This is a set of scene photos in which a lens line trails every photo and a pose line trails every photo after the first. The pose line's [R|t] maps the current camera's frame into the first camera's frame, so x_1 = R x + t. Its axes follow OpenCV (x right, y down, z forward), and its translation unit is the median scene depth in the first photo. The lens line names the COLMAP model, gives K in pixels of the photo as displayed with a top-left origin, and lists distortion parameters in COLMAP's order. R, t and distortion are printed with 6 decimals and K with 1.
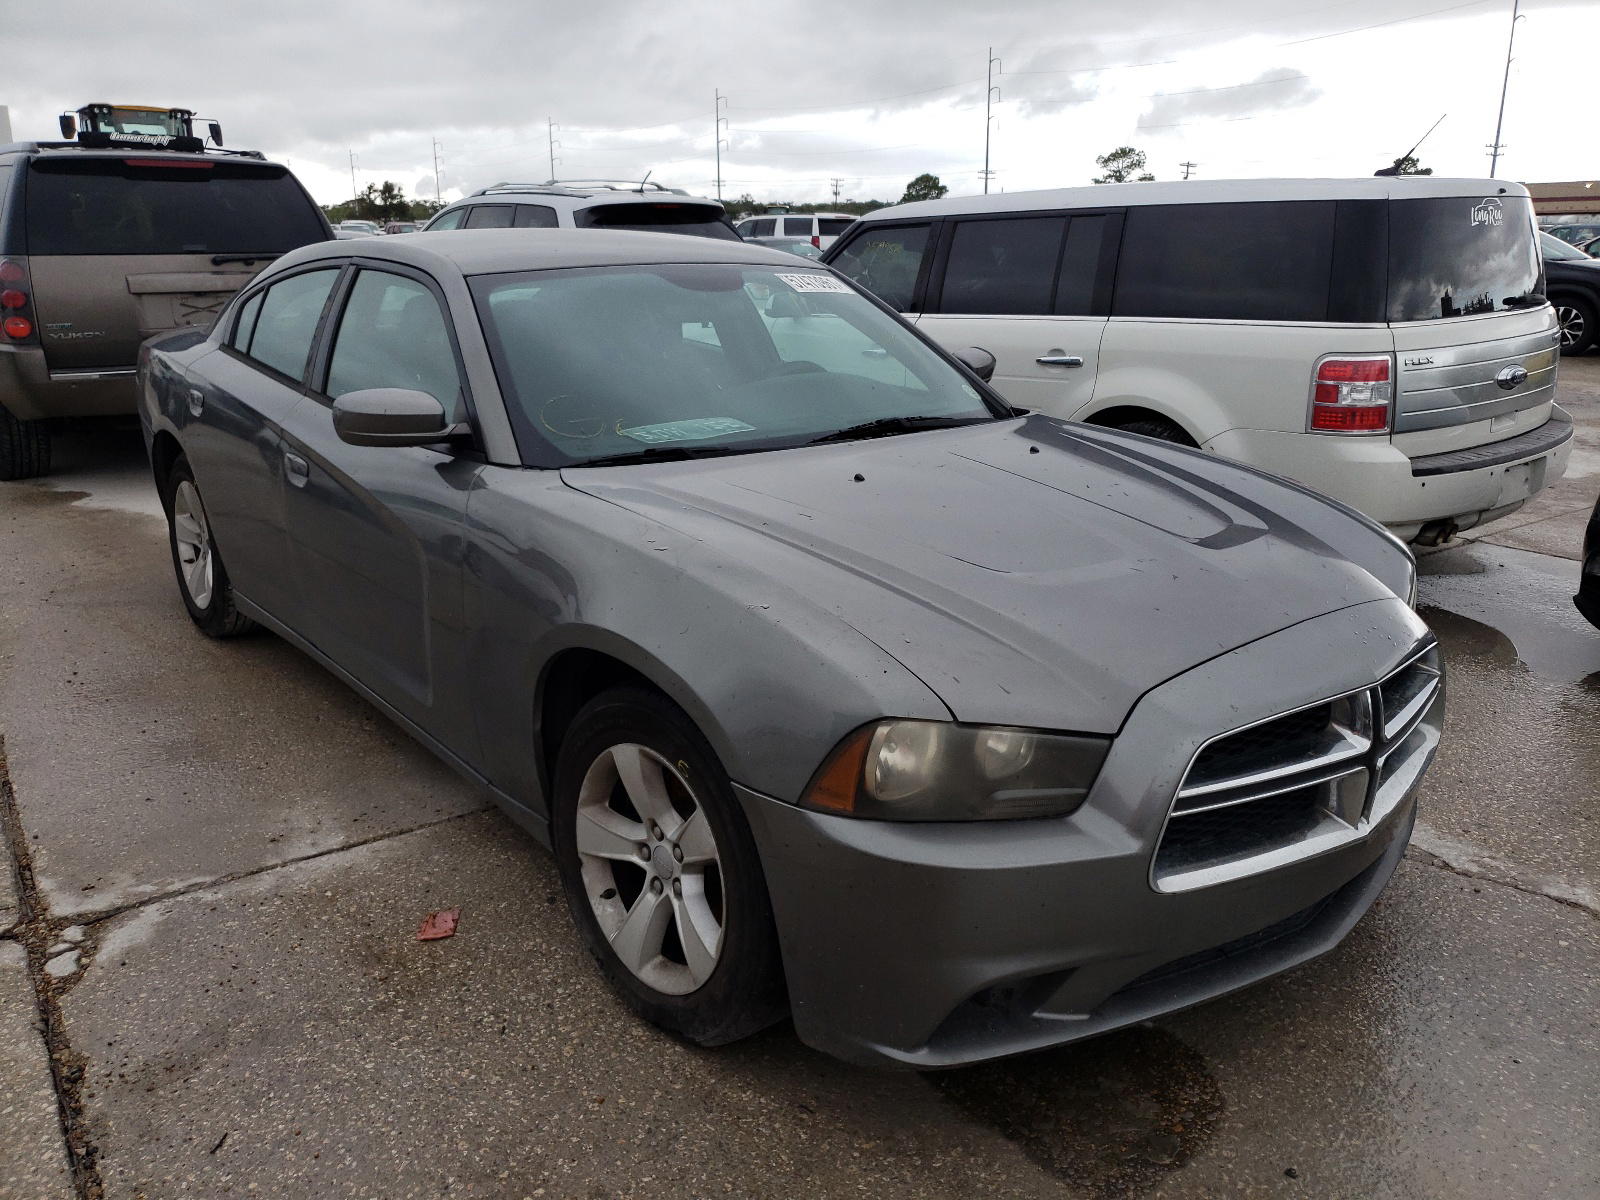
lens RADIAL K [[1316.6, 0, 833.7], [0, 1316.6, 604.3], [0, 0, 1]] dist [0.000790, 0.007402]
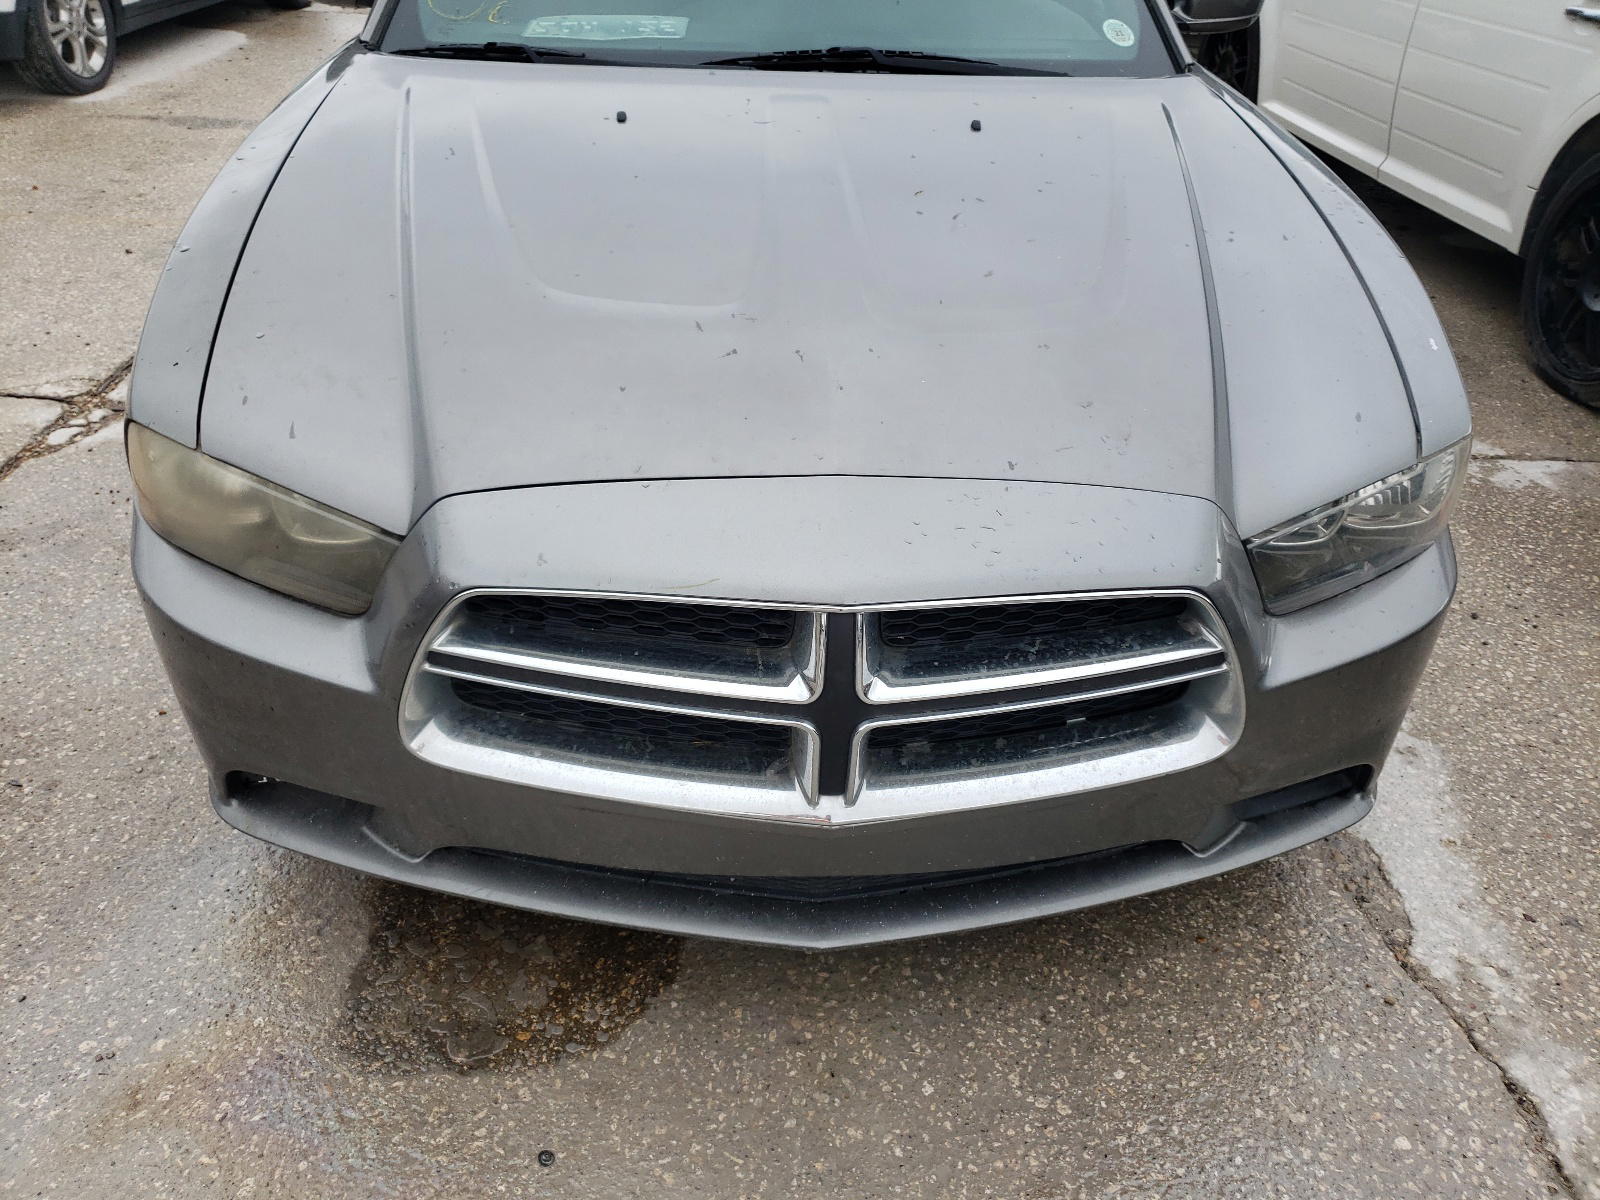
lens RADIAL K [[1316.6, 0, 833.7], [0, 1316.6, 604.3], [0, 0, 1]] dist [0.000790, 0.007402]
pose [[0.779975, 0.355383, -0.515113, 0.605906], [-0.201502, 0.921895, 0.330917, -0.115219], [0.592482, -0.154311, 0.790666, 0.445035]]
